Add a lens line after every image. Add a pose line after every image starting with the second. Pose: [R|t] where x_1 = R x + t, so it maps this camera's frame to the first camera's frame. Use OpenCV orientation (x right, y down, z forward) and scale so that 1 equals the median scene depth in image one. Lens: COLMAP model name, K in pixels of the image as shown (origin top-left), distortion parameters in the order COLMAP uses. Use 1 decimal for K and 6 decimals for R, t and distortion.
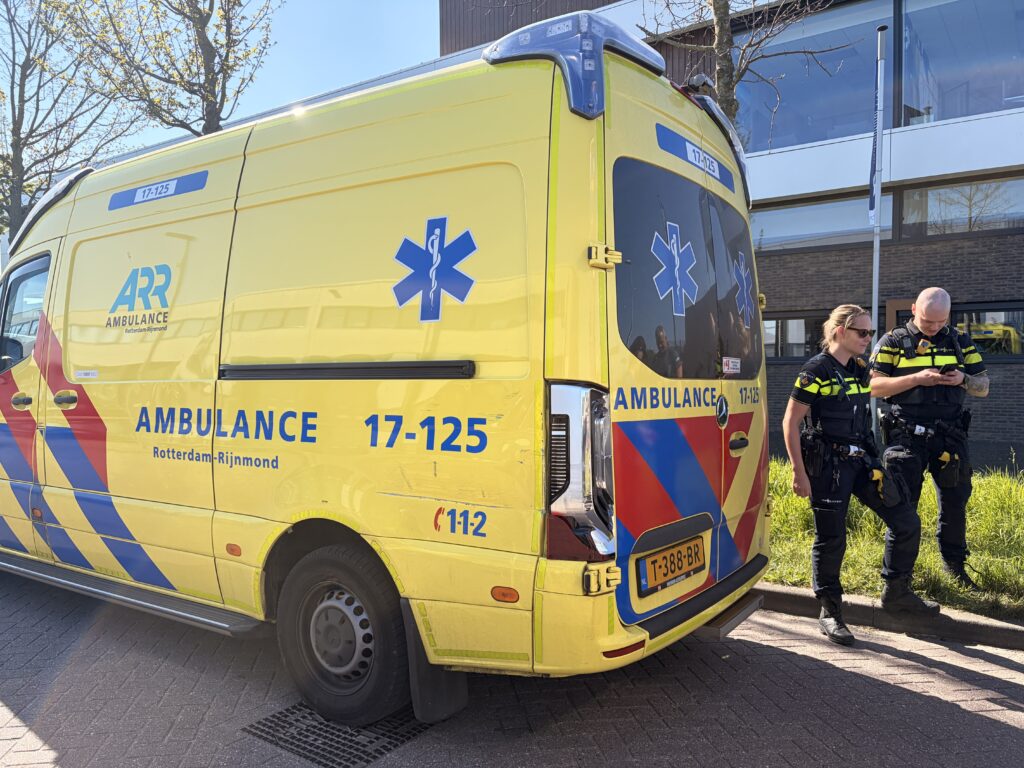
lens RADIAL K [[779.7, 0, 507.9], [0, 779.7, 379.0], [0, 0, 1]] dist [0.019439, -0.001999]
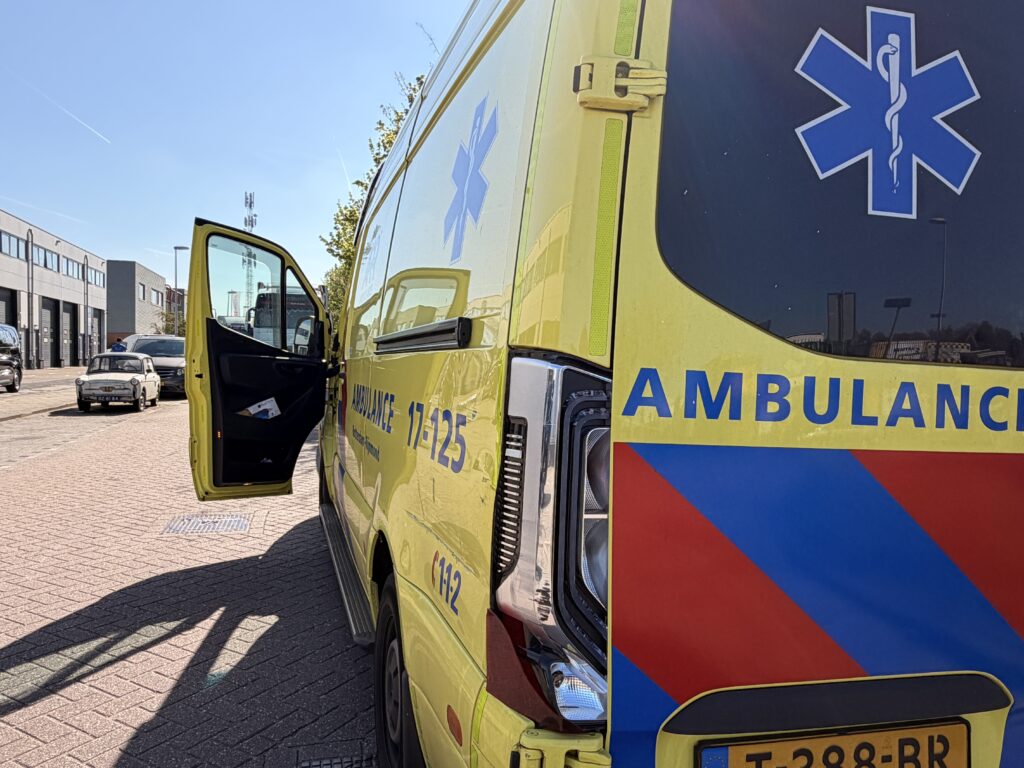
lens RADIAL K [[722.0, 0, 505.4], [0, 722.0, 389.7], [0, 0, 1]] dist [-0.000724, 0.002484]
pose [[0.789910, 0.052080, -0.611007, 0.284511], [-0.043773, 0.998634, 0.028531, 0.012654], [0.611659, 0.004208, 0.791111, 0.516439]]
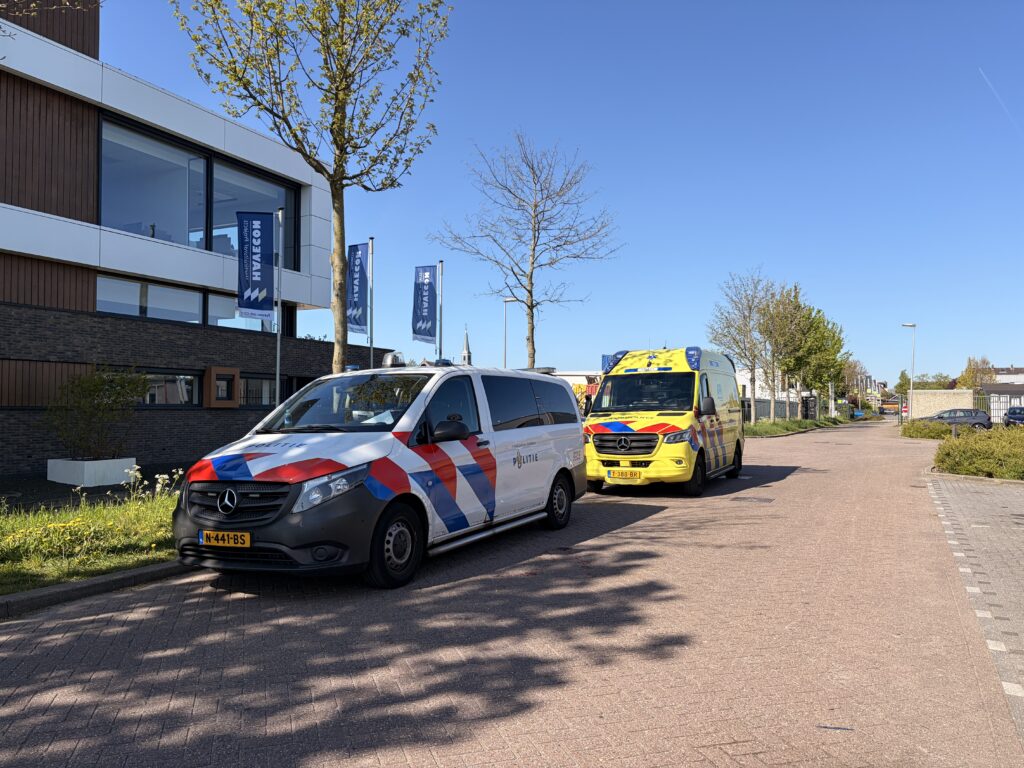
lens RADIAL K [[783.3, 0, 512.0], [0, 783.3, 384.0], [0, 0, 1]] dist [0.119180, -0.122092]
pose [[-0.176095, 0.034577, 0.983766, -5.326006], [0.017041, 0.999340, -0.032074, -0.044318], [-0.984226, 0.011117, -0.176569, 3.447686]]
